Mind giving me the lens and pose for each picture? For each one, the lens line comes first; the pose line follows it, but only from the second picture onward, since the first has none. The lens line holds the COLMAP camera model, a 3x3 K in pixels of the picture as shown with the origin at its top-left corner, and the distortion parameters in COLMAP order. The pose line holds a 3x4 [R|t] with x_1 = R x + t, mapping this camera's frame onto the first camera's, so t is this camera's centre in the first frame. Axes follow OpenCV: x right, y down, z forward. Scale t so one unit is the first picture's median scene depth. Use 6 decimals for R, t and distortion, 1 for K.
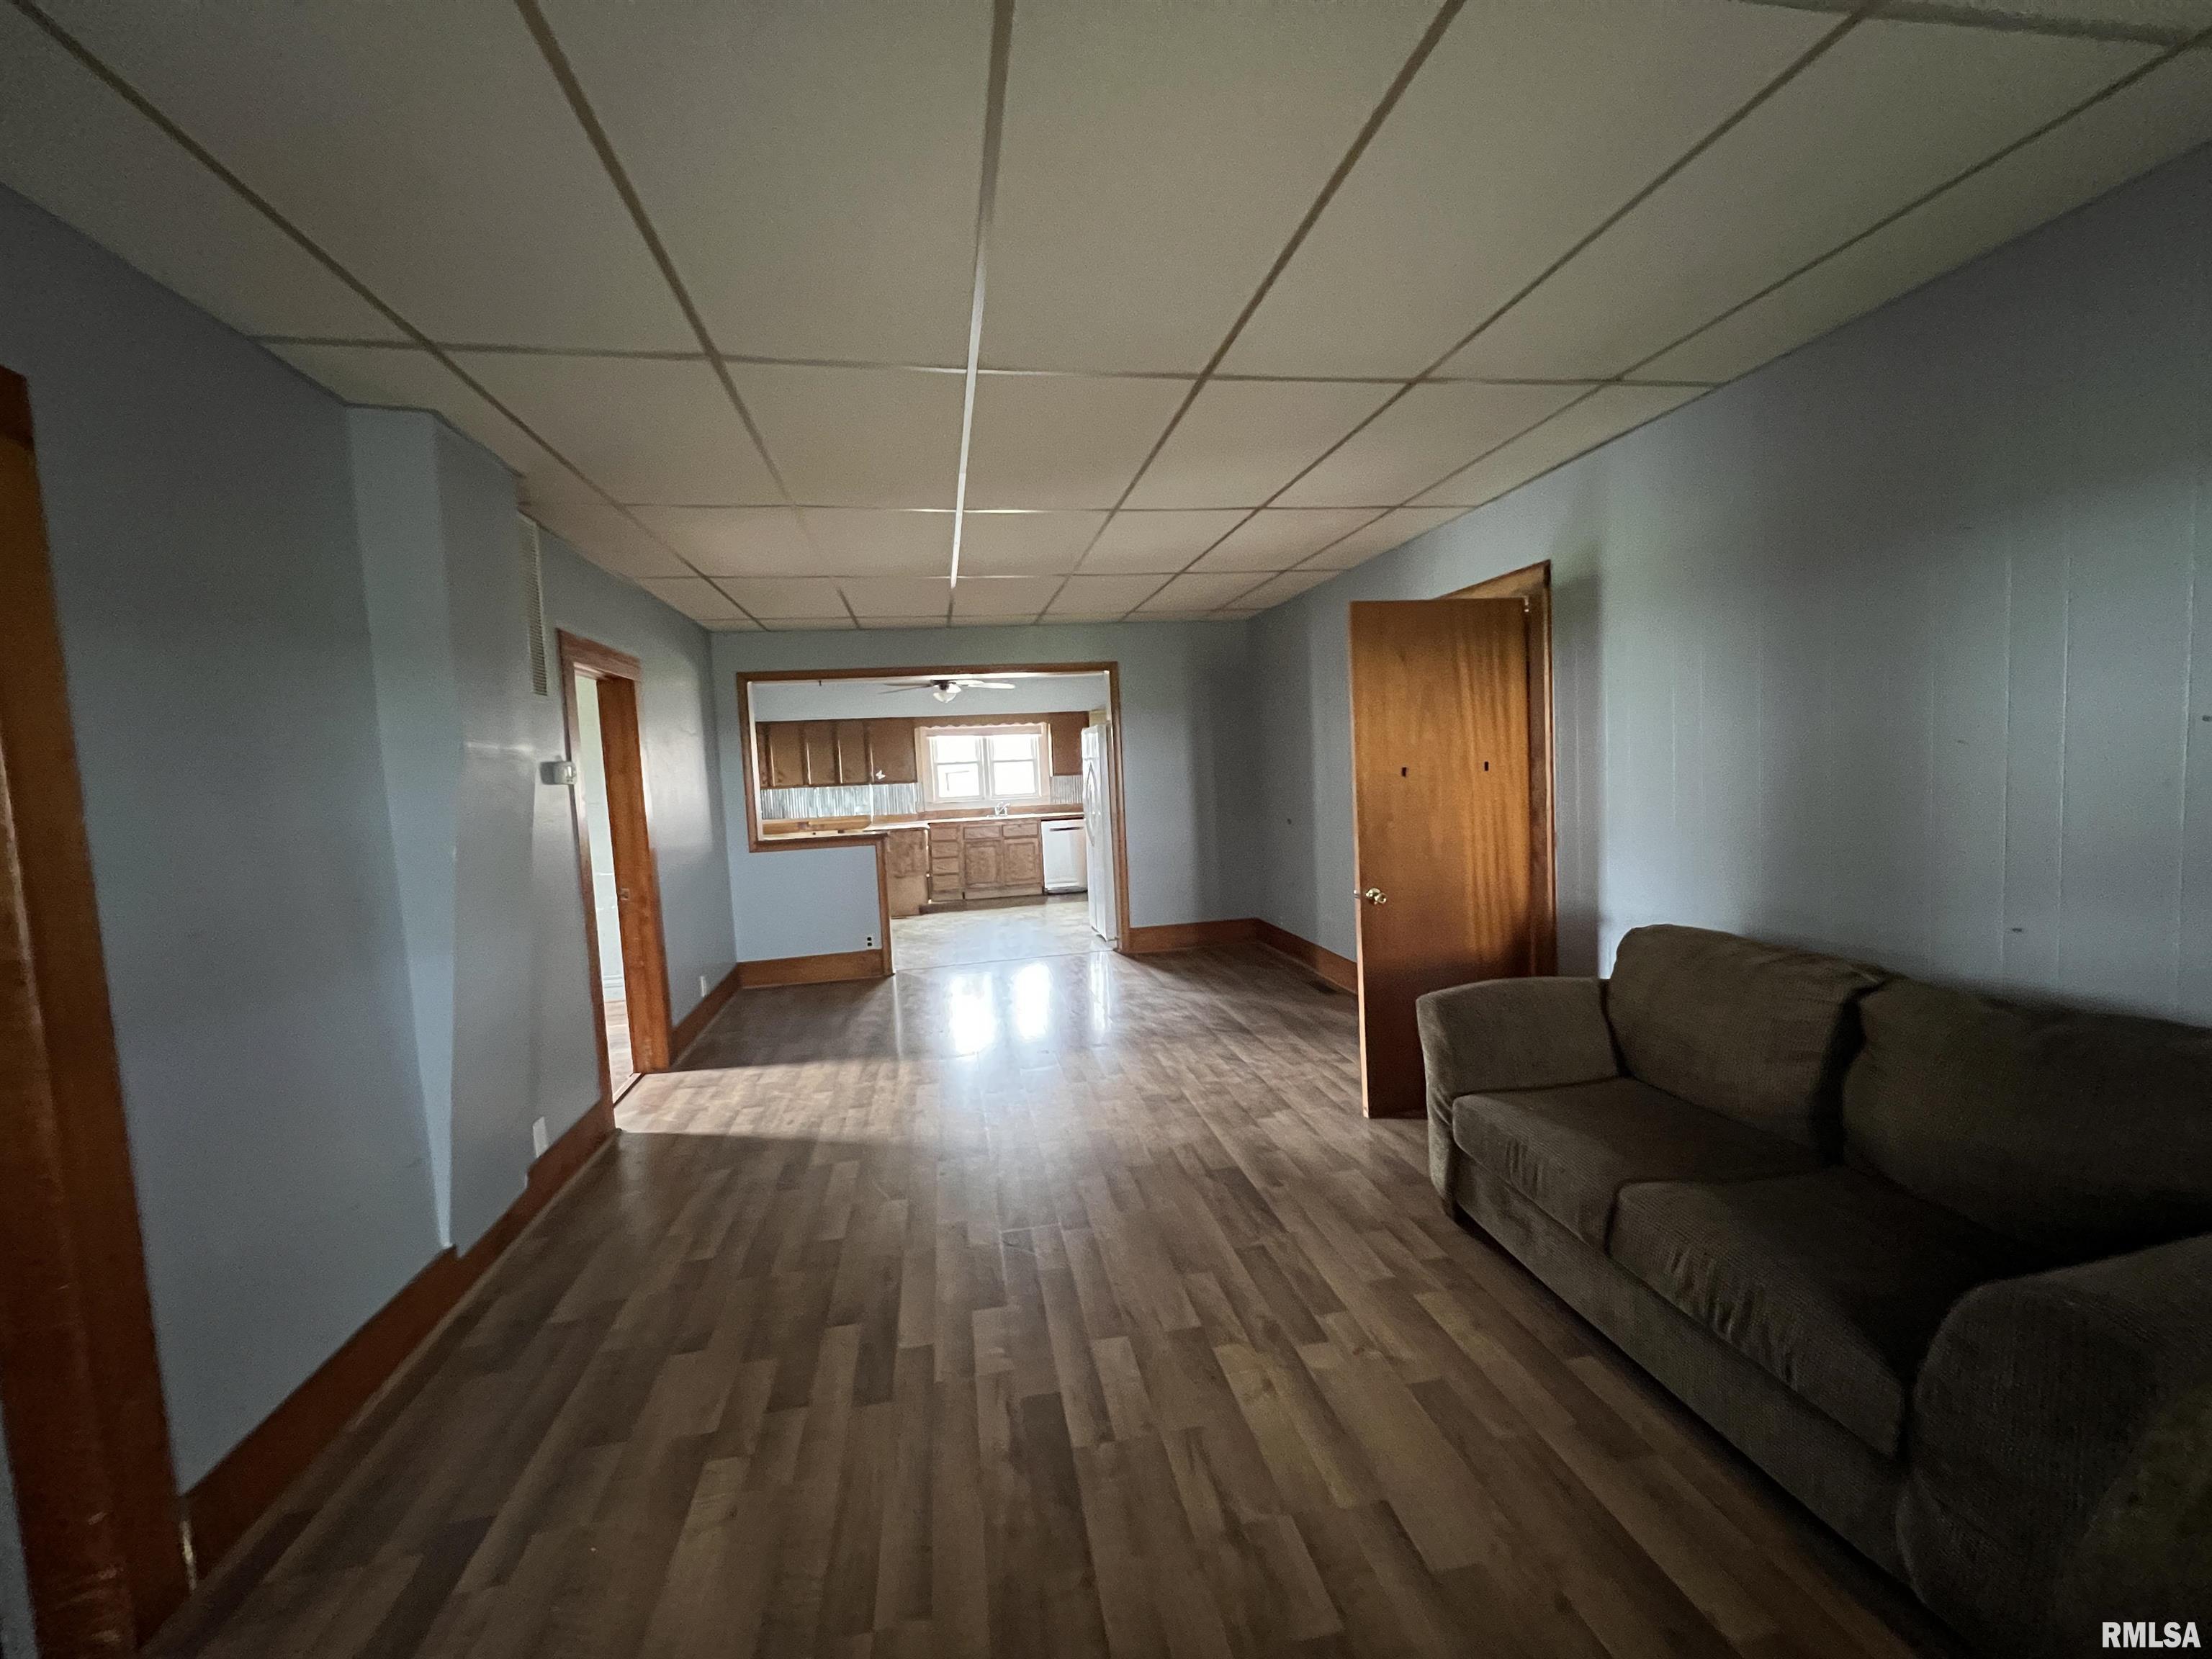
lens RADIAL K [[889.1, 0, 1101.4], [0, 889.1, 830.0], [0, 0, 1]] dist [0.000823, 0.000162]
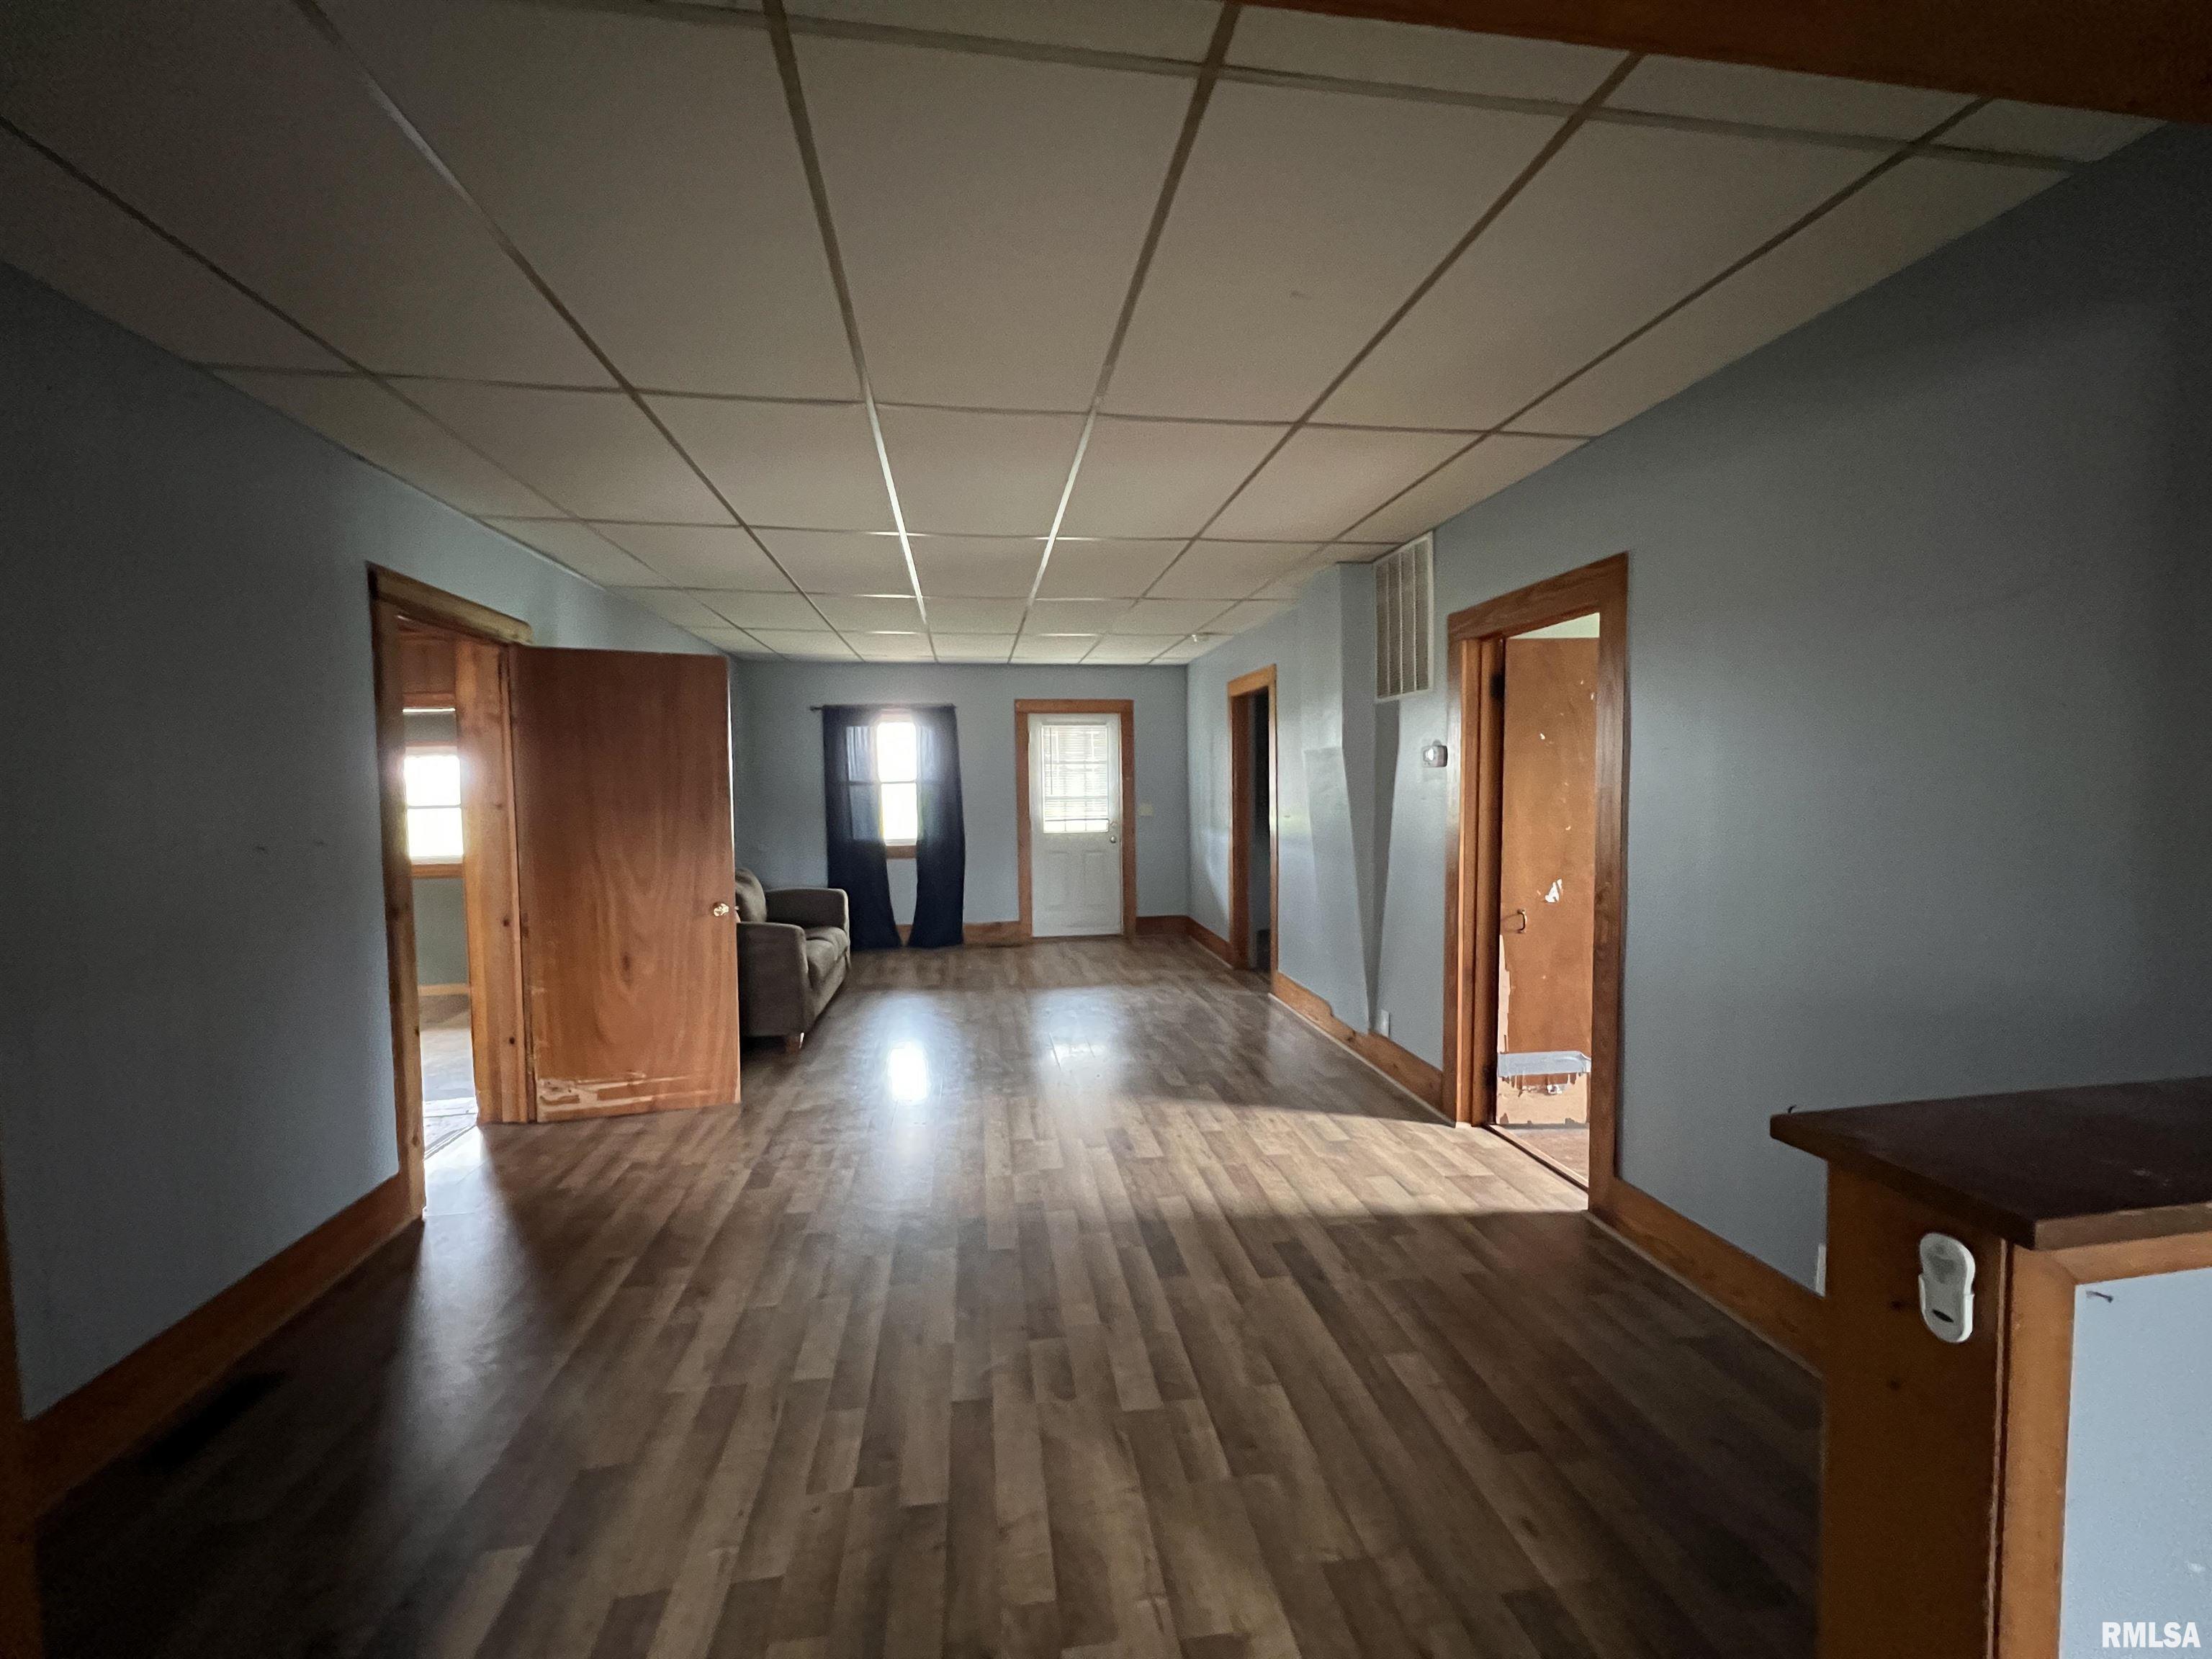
lens RADIAL K [[889.1, 0, 1108.0], [0, 889.1, 825.4], [0, 0, 1]] dist [0.000823, 0.000162]
pose [[-0.997401, 0.065860, 0.029235, -0.199137], [0.068940, 0.990225, 0.121250, -0.117486], [-0.020964, 0.122950, -0.992191, 1.772387]]
